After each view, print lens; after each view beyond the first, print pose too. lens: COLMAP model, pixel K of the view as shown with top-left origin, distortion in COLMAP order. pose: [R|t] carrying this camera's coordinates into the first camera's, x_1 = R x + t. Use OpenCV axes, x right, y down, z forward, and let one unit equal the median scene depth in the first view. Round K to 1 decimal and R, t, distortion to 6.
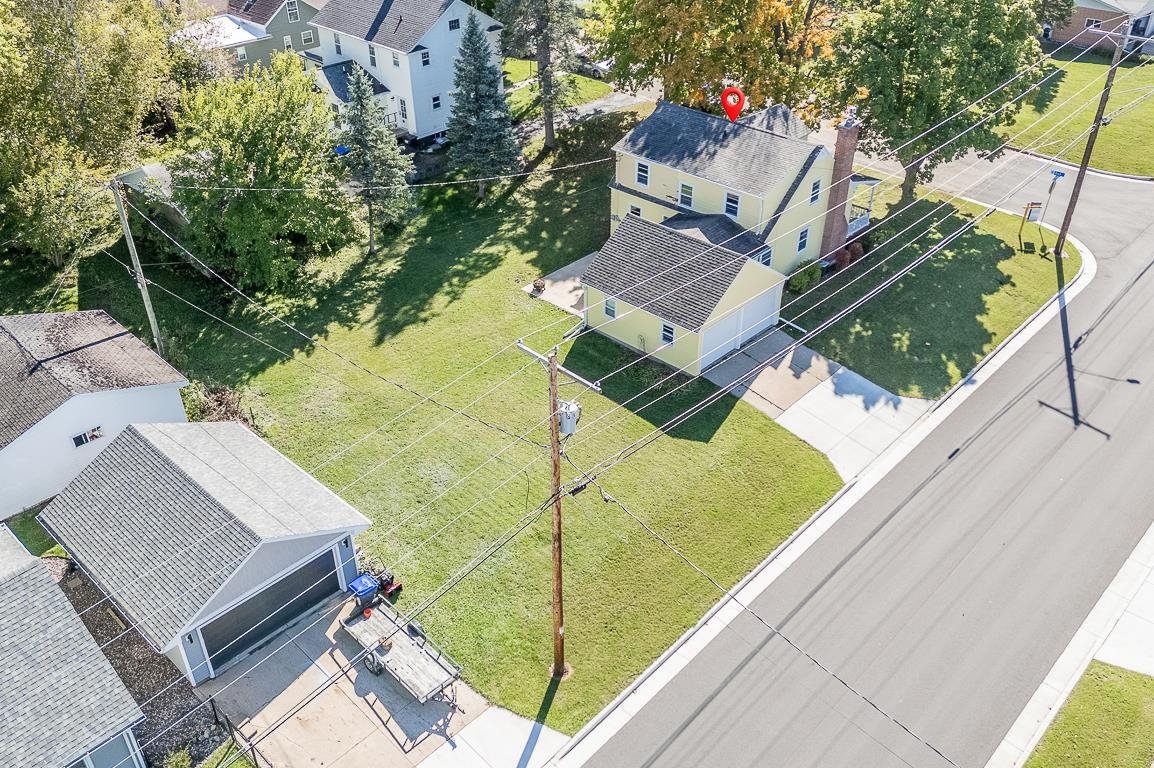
lens RADIAL K [[918.3, 0, 578.5], [0, 918.3, 385.4], [0, 0, 1]] dist [0.041452, -0.015681]
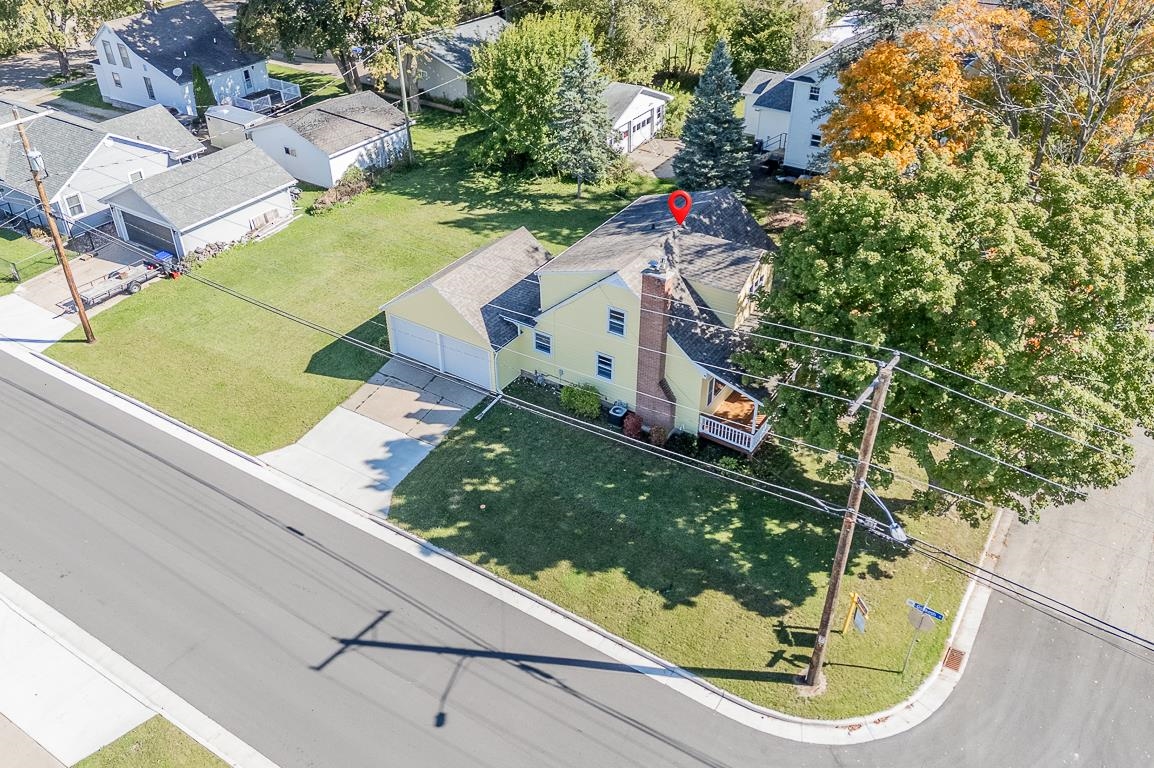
lens RADIAL K [[853.3, 0, 581.0], [0, 853.3, 381.2], [0, 0, 1]] dist [0.050858, -0.047359]
pose [[0.222338, 0.586027, -0.779191, 0.906728], [-0.576760, 0.723413, 0.379501, -0.458223], [0.786075, 0.365028, 0.498839, 0.625384]]
